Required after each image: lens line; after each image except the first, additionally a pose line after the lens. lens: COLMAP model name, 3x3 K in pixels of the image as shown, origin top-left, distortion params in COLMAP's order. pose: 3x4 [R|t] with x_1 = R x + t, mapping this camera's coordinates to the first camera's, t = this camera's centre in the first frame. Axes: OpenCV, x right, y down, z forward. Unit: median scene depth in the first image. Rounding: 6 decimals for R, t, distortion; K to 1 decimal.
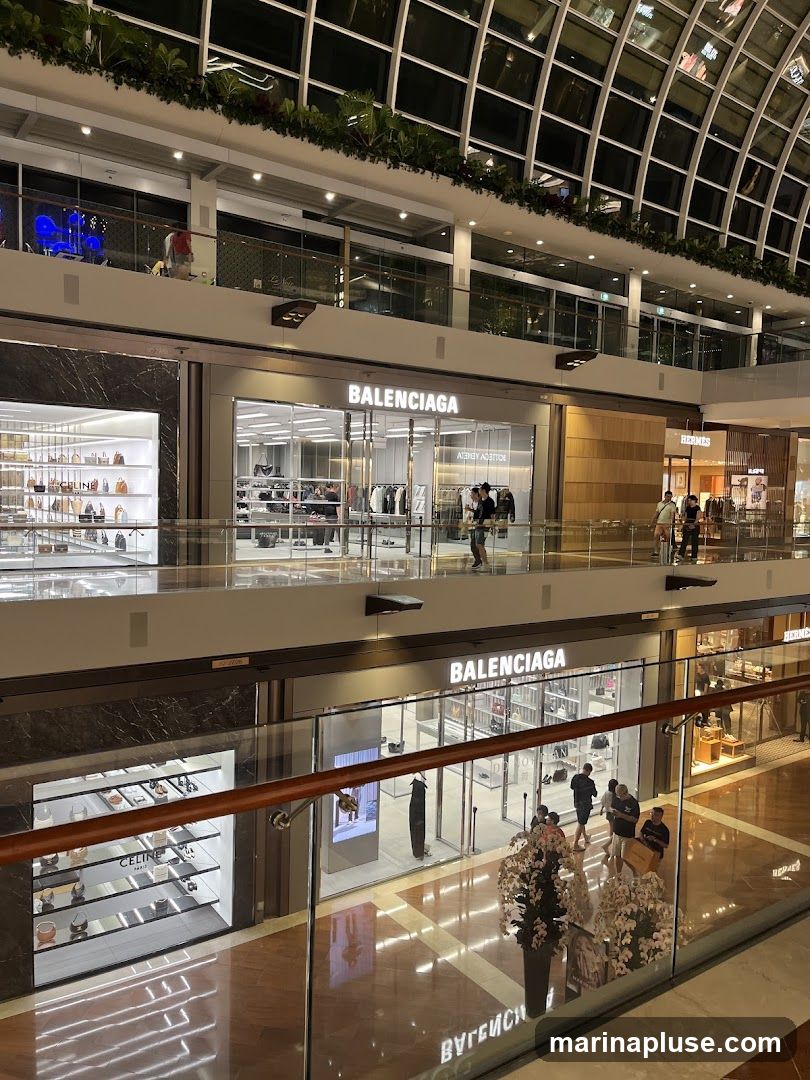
lens RADIAL K [[817.2, 0, 390.2], [0, 817.2, 525.7], [0, 0, 1]] dist [0.047449, -0.076904]
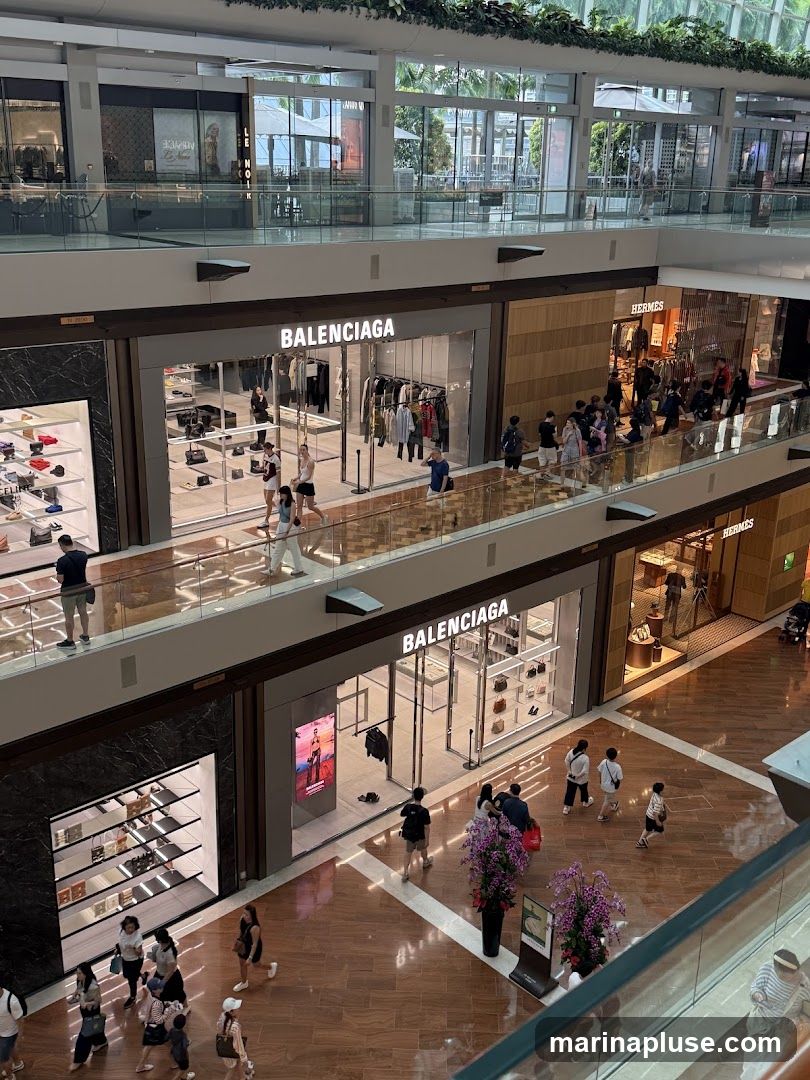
lens RADIAL K [[1100.4, 0, 403.0], [0, 1100.4, 510.8], [0, 0, 1]] dist [0.116597, -0.222321]
pose [[0.990335, -0.047068, 0.130462, -0.094522], [0.011536, 0.965350, 0.260703, -0.327466], [-0.138212, -0.256678, 0.956564, -0.279388]]
